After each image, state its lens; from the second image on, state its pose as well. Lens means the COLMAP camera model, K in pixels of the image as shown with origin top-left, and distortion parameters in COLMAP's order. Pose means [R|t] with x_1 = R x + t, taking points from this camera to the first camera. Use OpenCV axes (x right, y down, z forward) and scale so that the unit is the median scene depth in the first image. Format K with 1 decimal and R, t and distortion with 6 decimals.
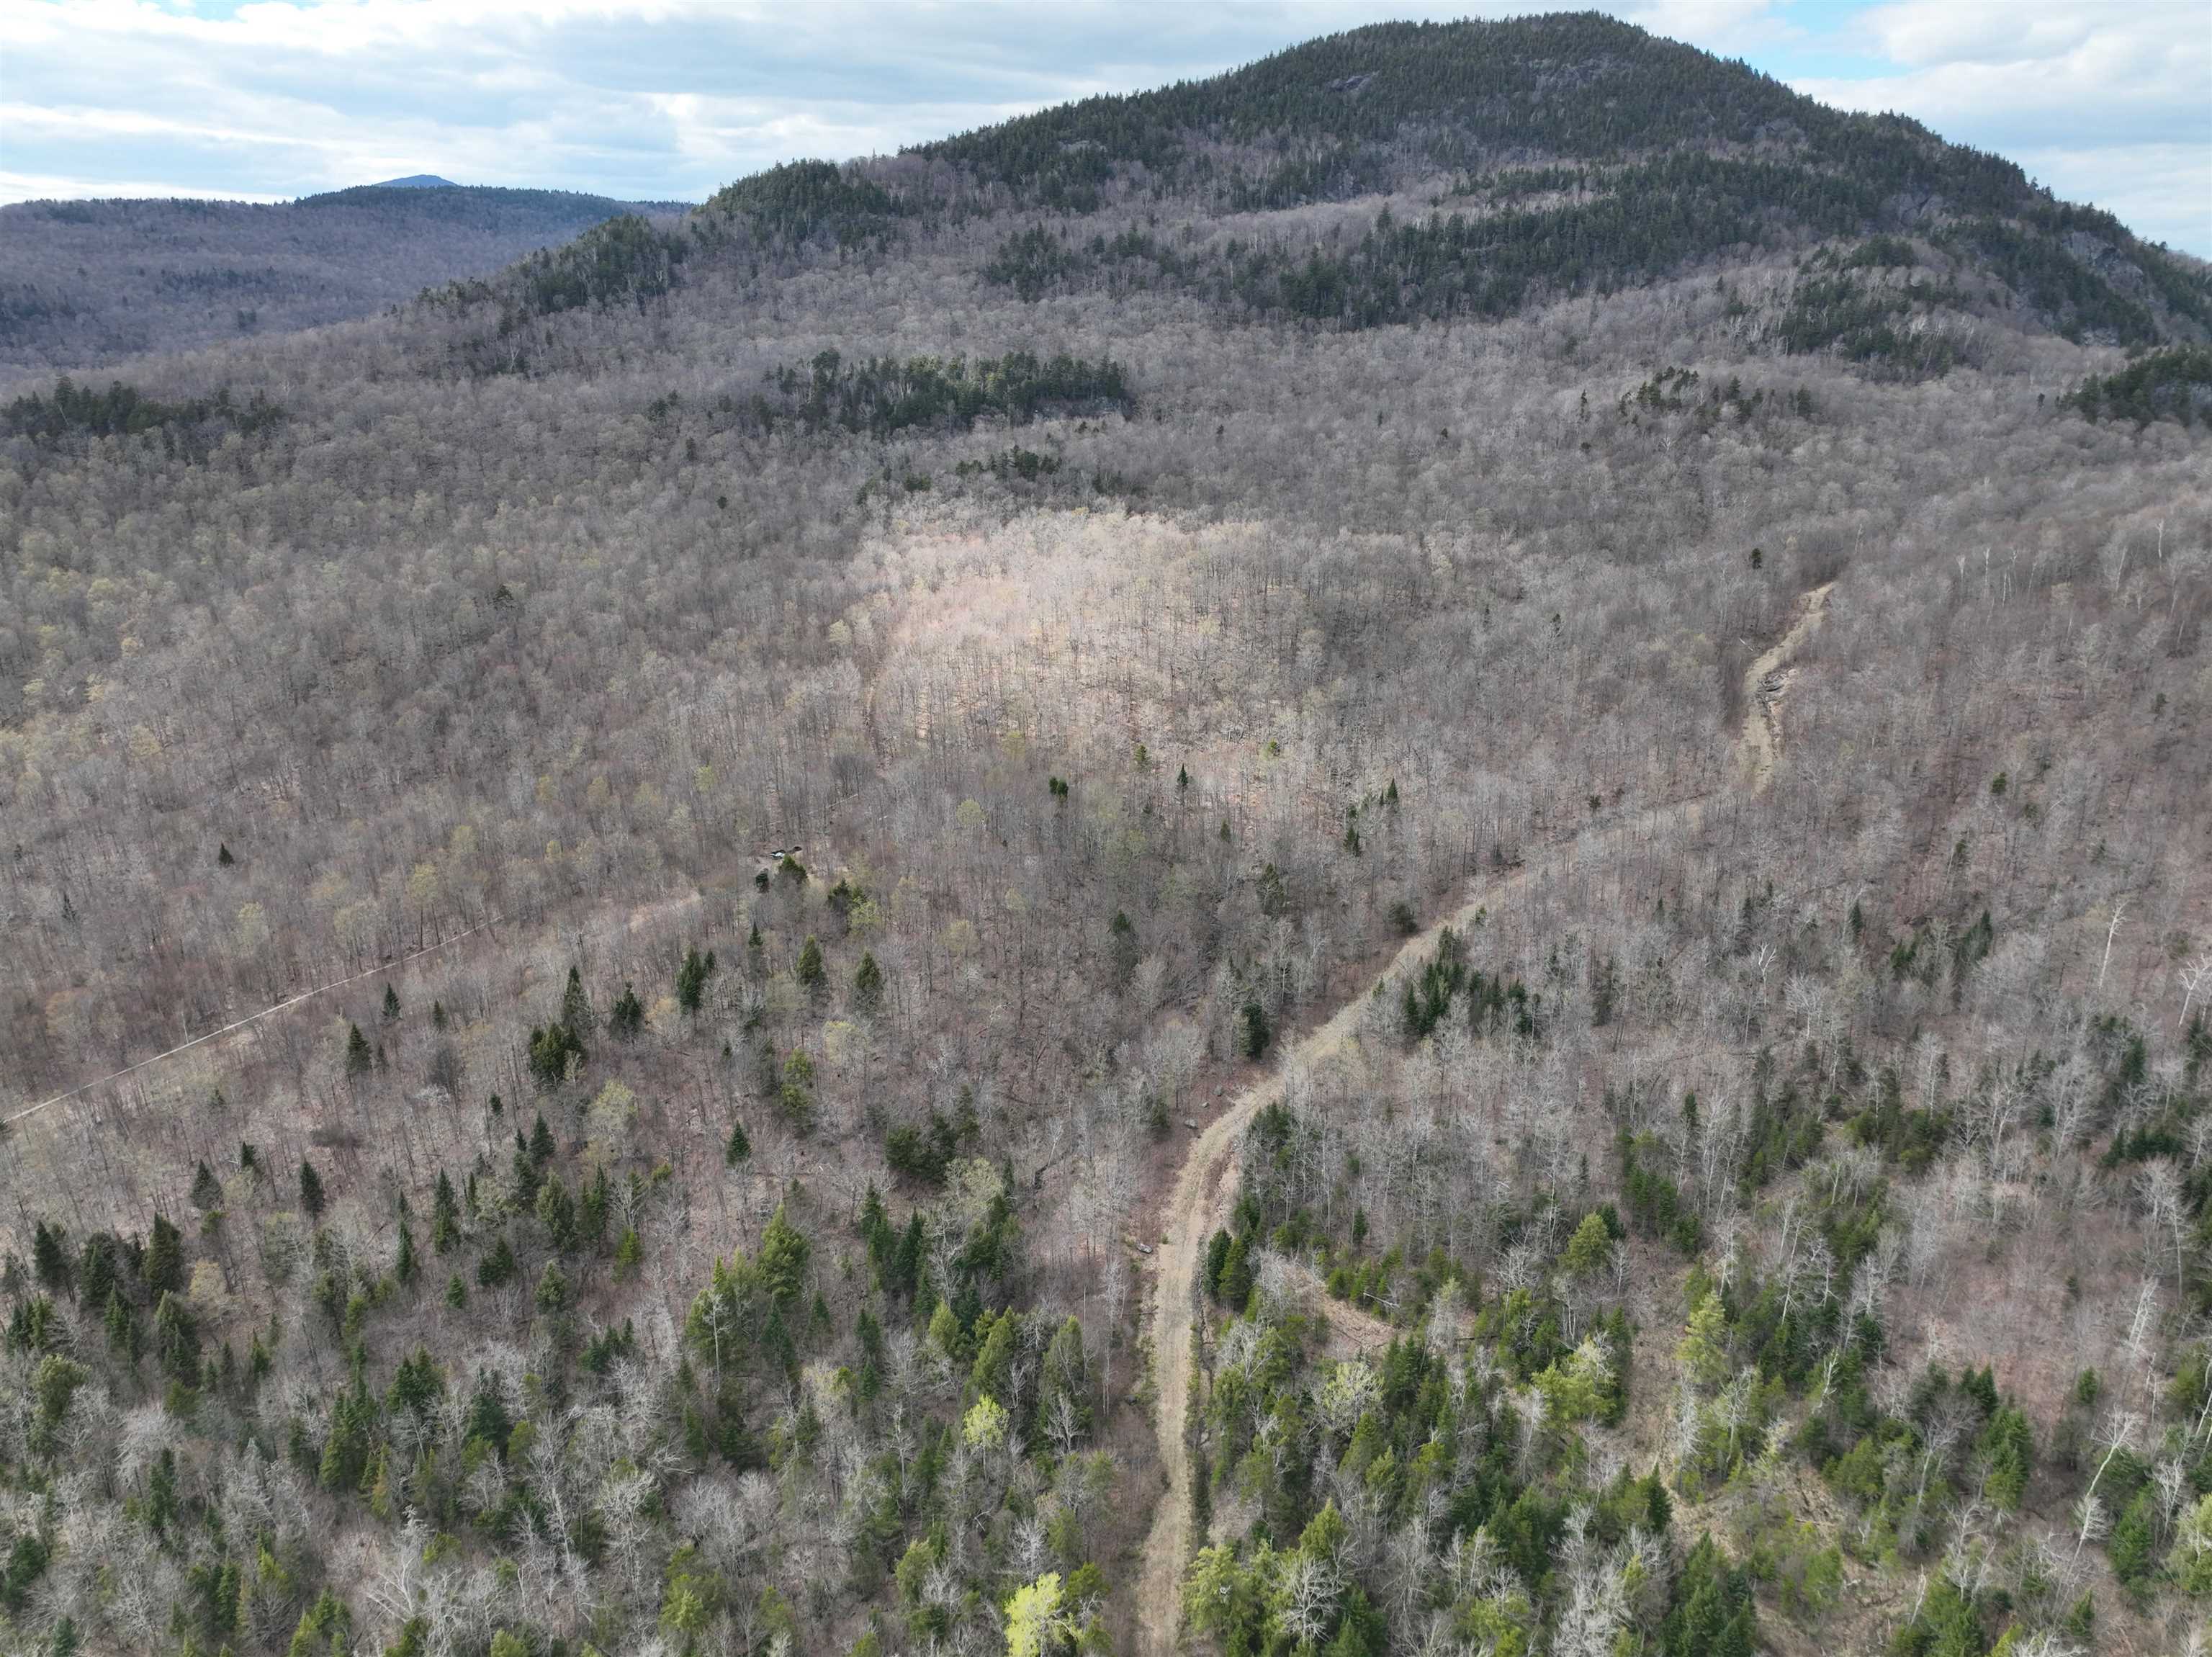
lens RADIAL K [[1531.6, 0, 1106.0], [0, 1531.6, 828.5], [0, 0, 1]] dist [-0.007978, 0.013286]
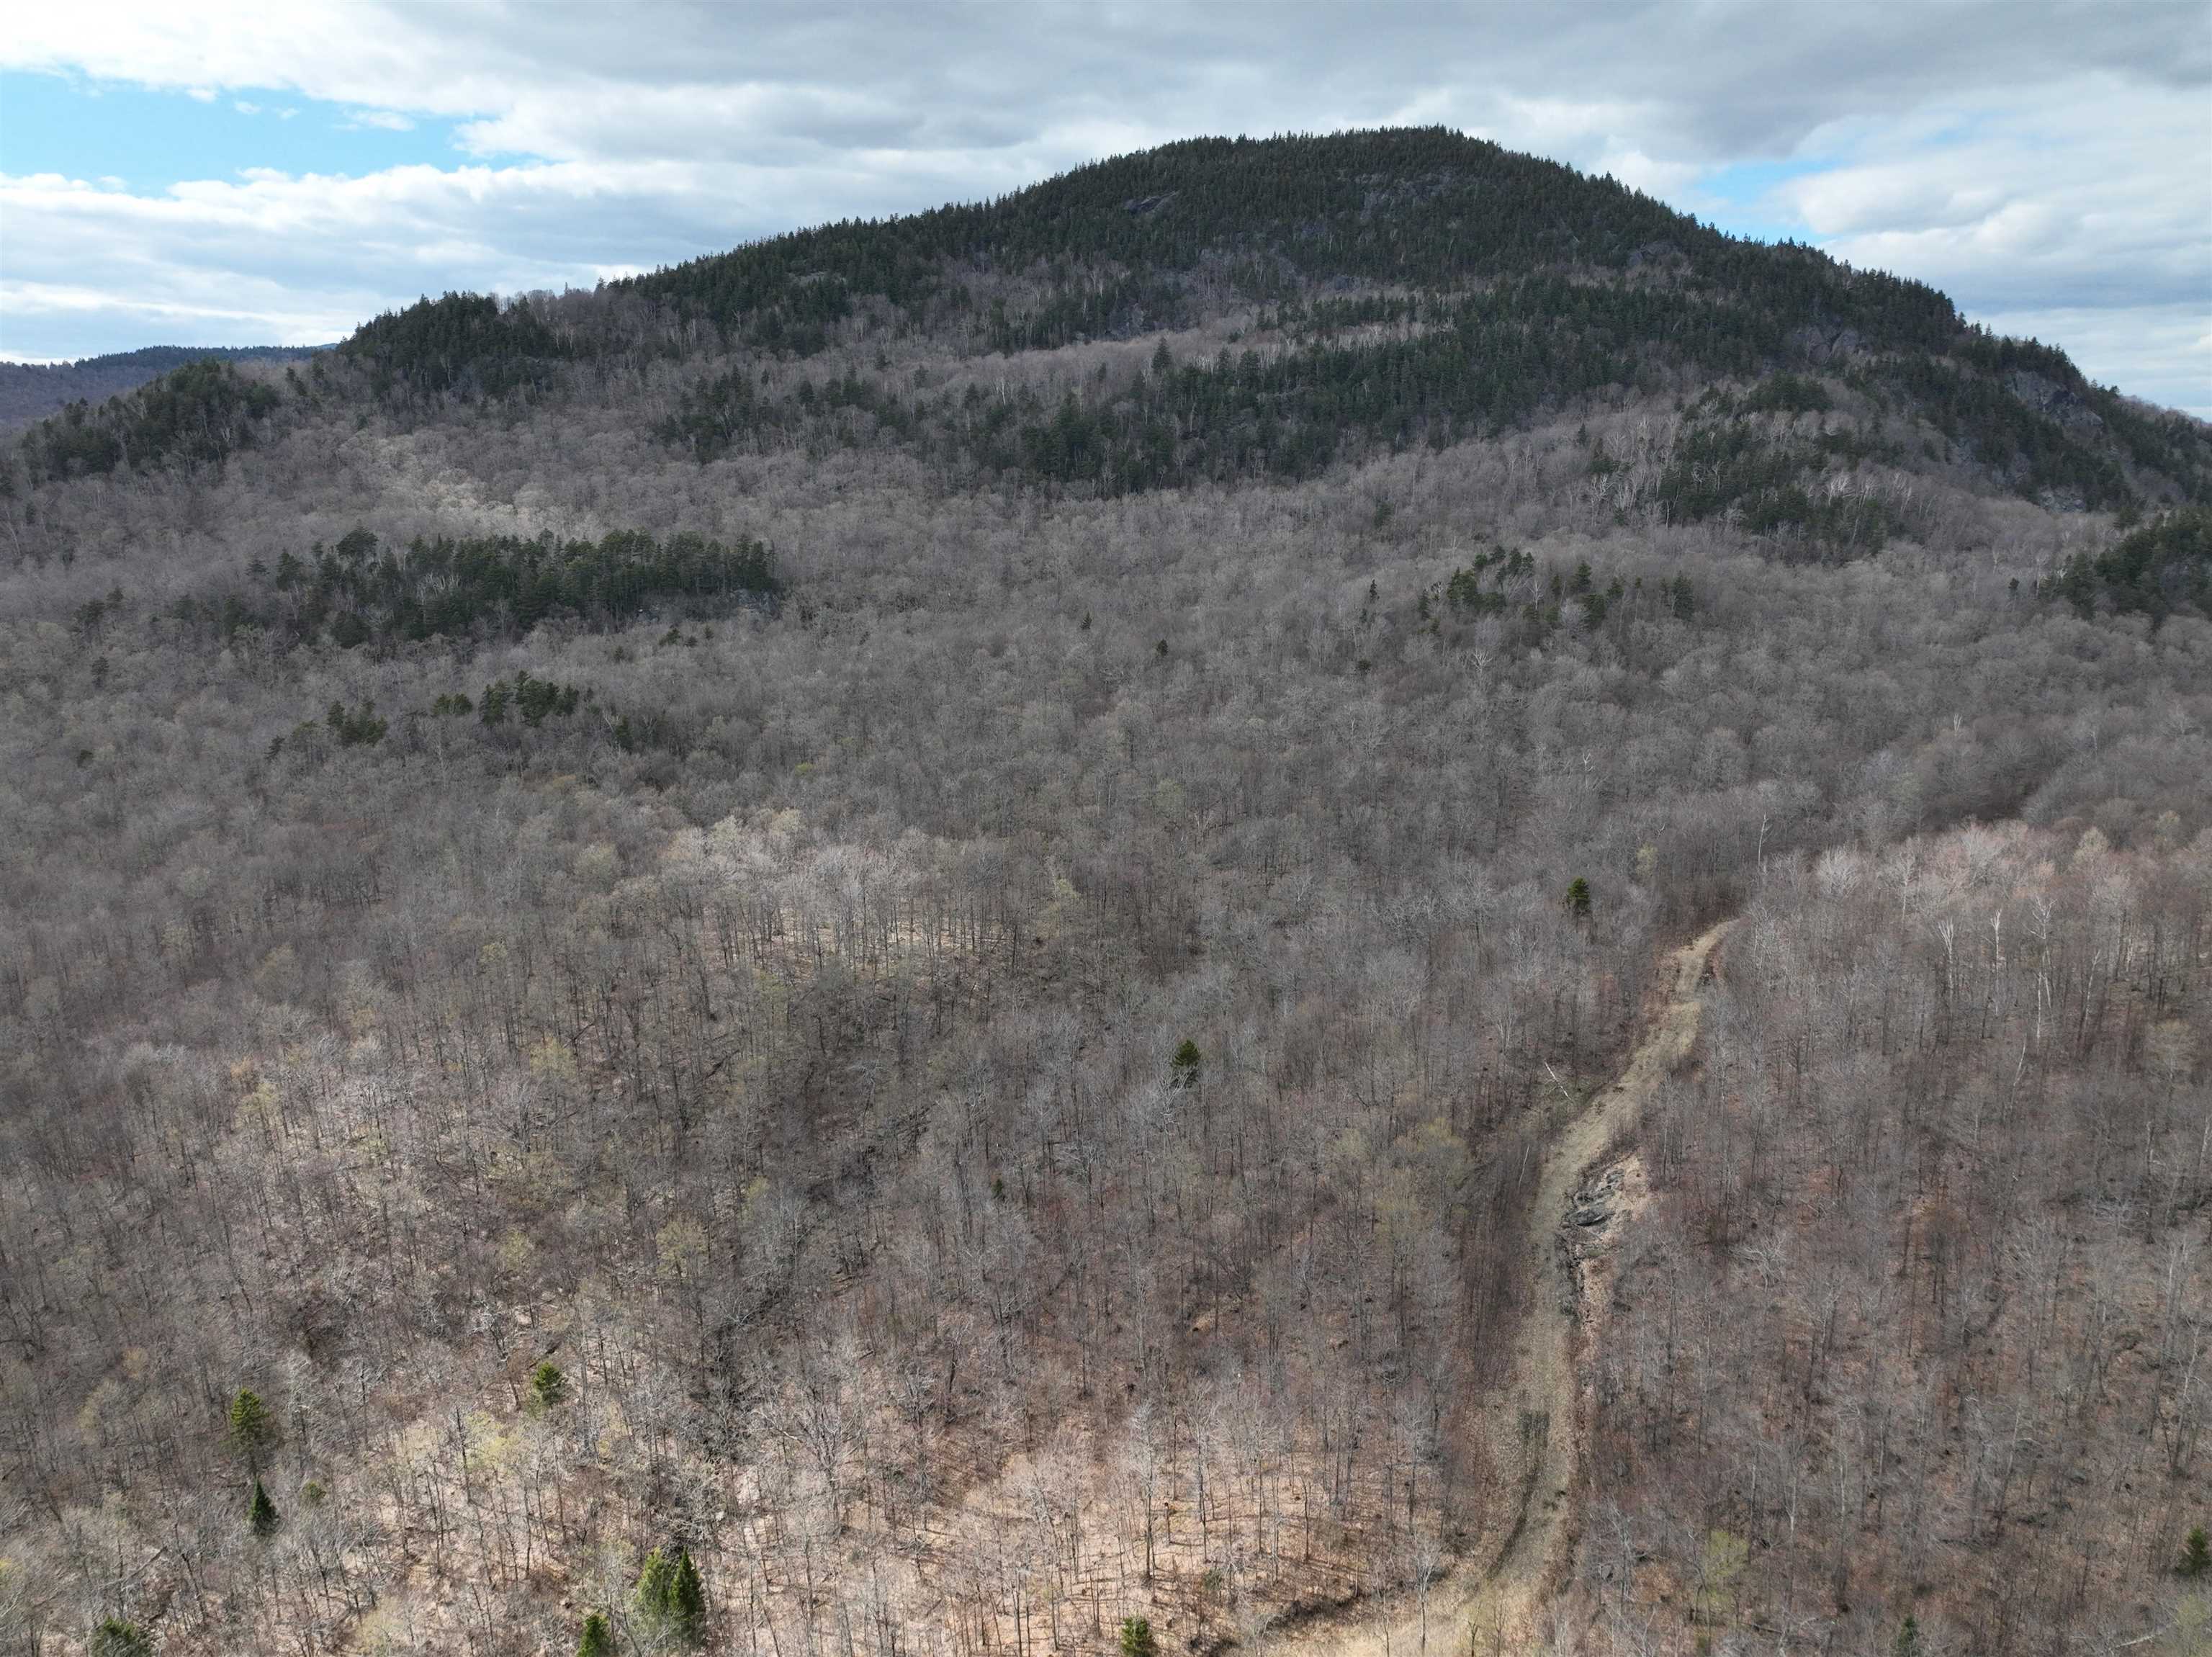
lens RADIAL K [[1543.9, 0, 1106.0], [0, 1543.9, 828.5], [0, 0, 1]] dist [0.000421, -0.005709]
pose [[0.999425, -0.014558, 0.030618, 0.130615], [0.017505, 0.995003, -0.098296, -0.083346], [-0.029034, 0.098776, 0.994686, 0.244833]]
